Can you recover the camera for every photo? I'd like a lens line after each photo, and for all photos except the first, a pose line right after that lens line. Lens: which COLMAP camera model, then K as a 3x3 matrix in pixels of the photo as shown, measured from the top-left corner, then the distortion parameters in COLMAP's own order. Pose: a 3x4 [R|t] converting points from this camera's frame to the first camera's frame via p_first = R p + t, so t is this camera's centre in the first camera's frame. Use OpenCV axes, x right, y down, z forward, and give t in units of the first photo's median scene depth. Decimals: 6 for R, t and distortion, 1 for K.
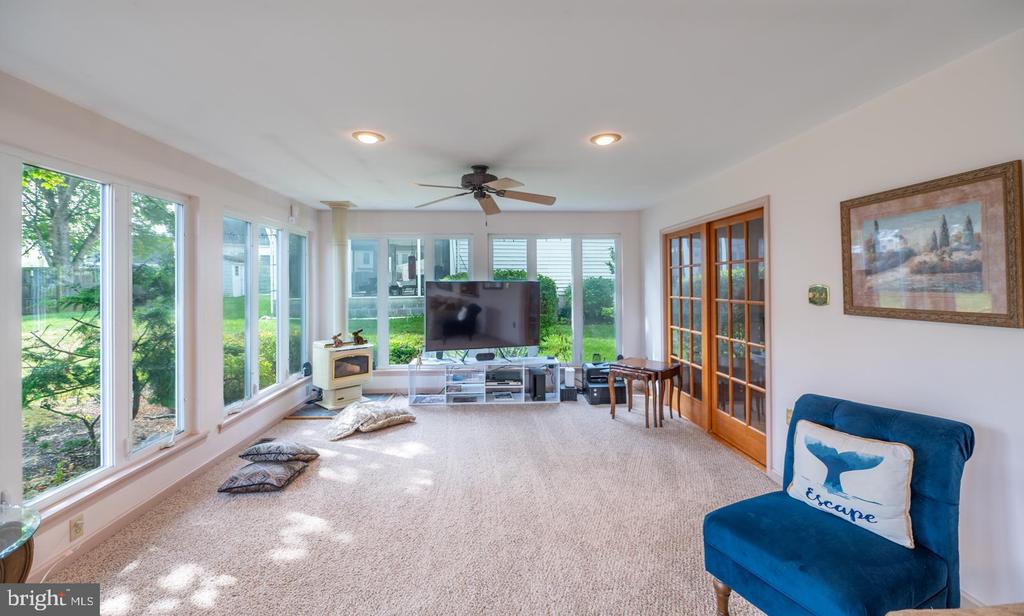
lens RADIAL K [[410.9, 0, 512.0], [0, 410.9, 282.7], [0, 0, 1]] dist [-0.001069, -0.000097]
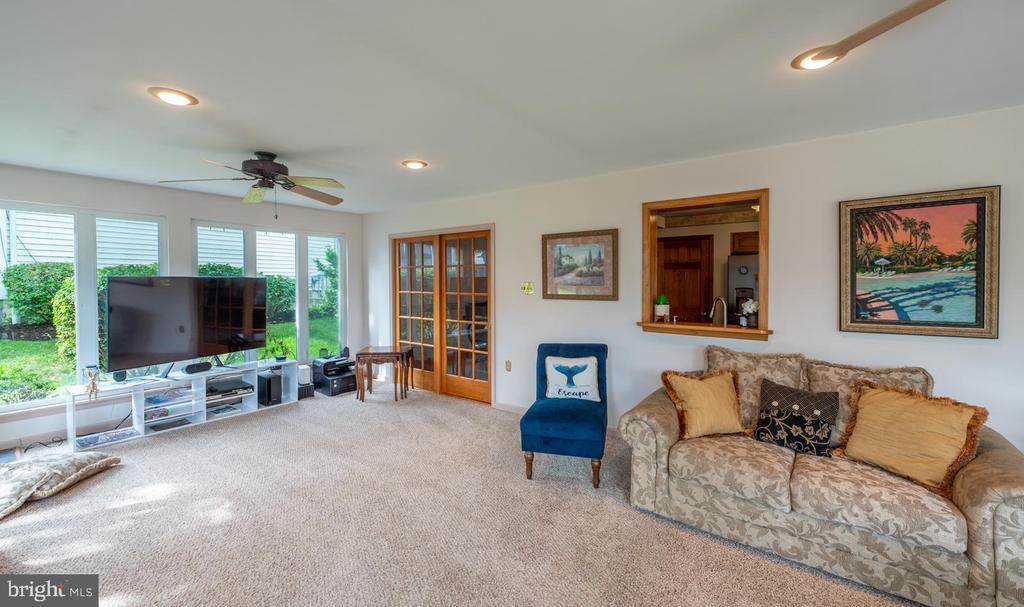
lens RADIAL K [[405.3, 0, 511.9], [0, 405.3, 287.0], [0, 0, 1]] dist [-0.000889, -0.000142]
pose [[0.647202, -0.009243, 0.762263, -0.379245], [-0.005732, 0.999839, 0.016990, -0.001574], [-0.762297, -0.015365, 0.647045, -0.016773]]
